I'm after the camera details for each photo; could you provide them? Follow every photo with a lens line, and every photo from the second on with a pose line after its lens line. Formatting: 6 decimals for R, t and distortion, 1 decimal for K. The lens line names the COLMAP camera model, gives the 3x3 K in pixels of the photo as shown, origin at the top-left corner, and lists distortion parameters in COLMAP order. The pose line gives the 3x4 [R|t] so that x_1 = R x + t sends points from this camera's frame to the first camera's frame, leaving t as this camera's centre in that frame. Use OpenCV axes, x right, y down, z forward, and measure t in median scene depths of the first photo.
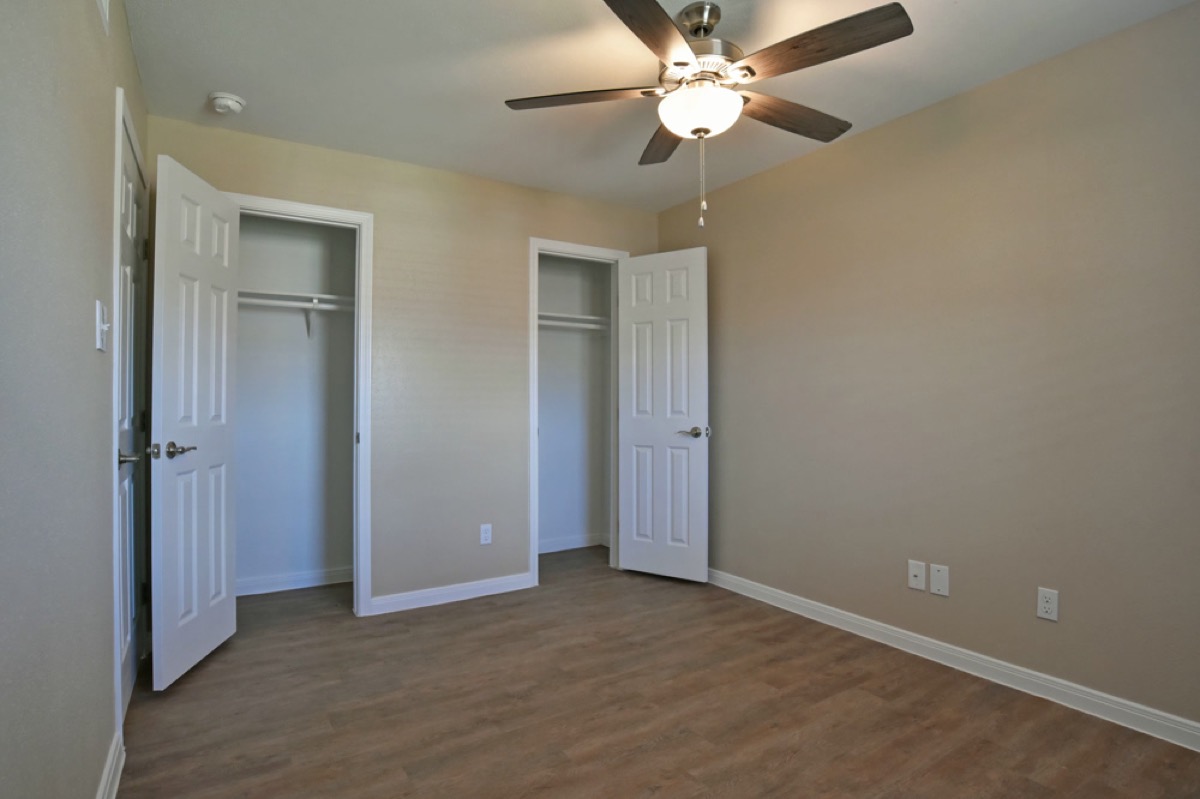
lens RADIAL K [[617.5, 0, 591.5], [0, 617.5, 394.2], [0, 0, 1]] dist [-0.049255, 0.014820]
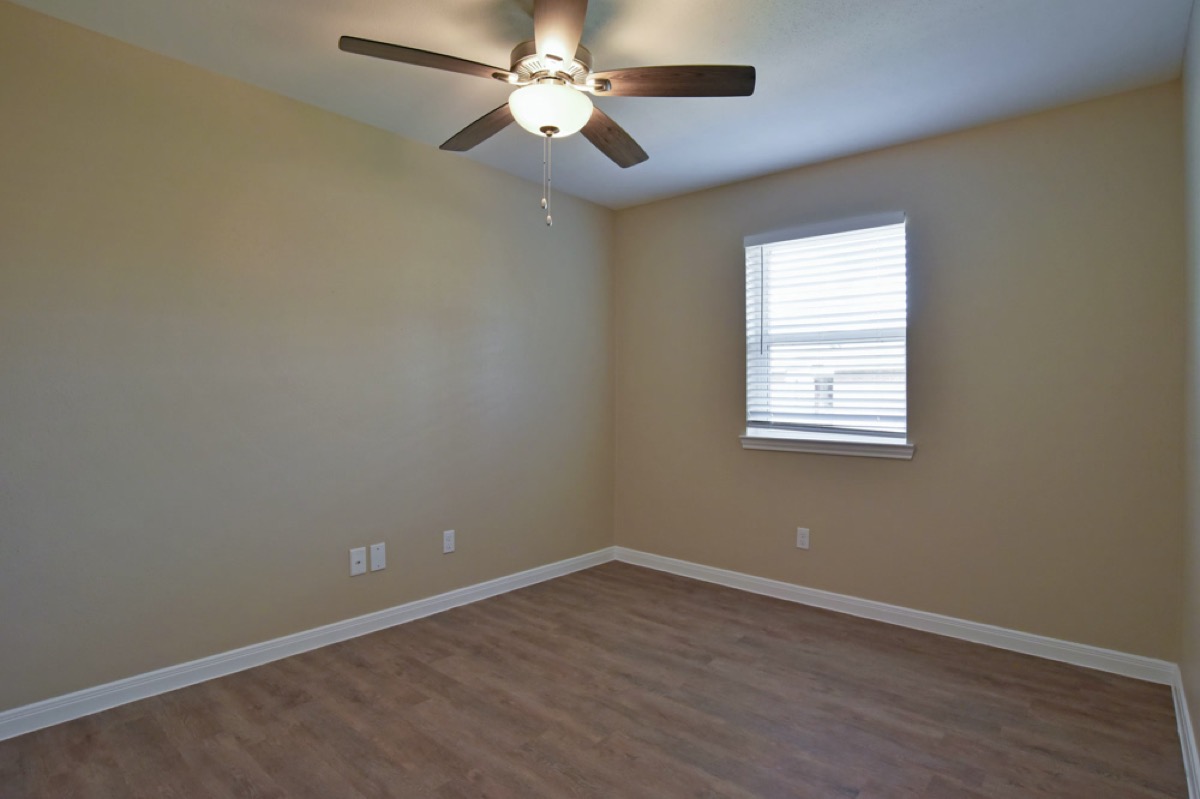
lens RADIAL K [[617.5, 0, 591.5], [0, 617.5, 394.2], [0, 0, 1]] dist [-0.049255, 0.014820]
pose [[-0.263355, -0.000125, 0.964699, -0.690105], [-0.012426, 0.999917, -0.003263, 0.003141], [-0.964619, -0.012847, -0.263335, 1.015645]]
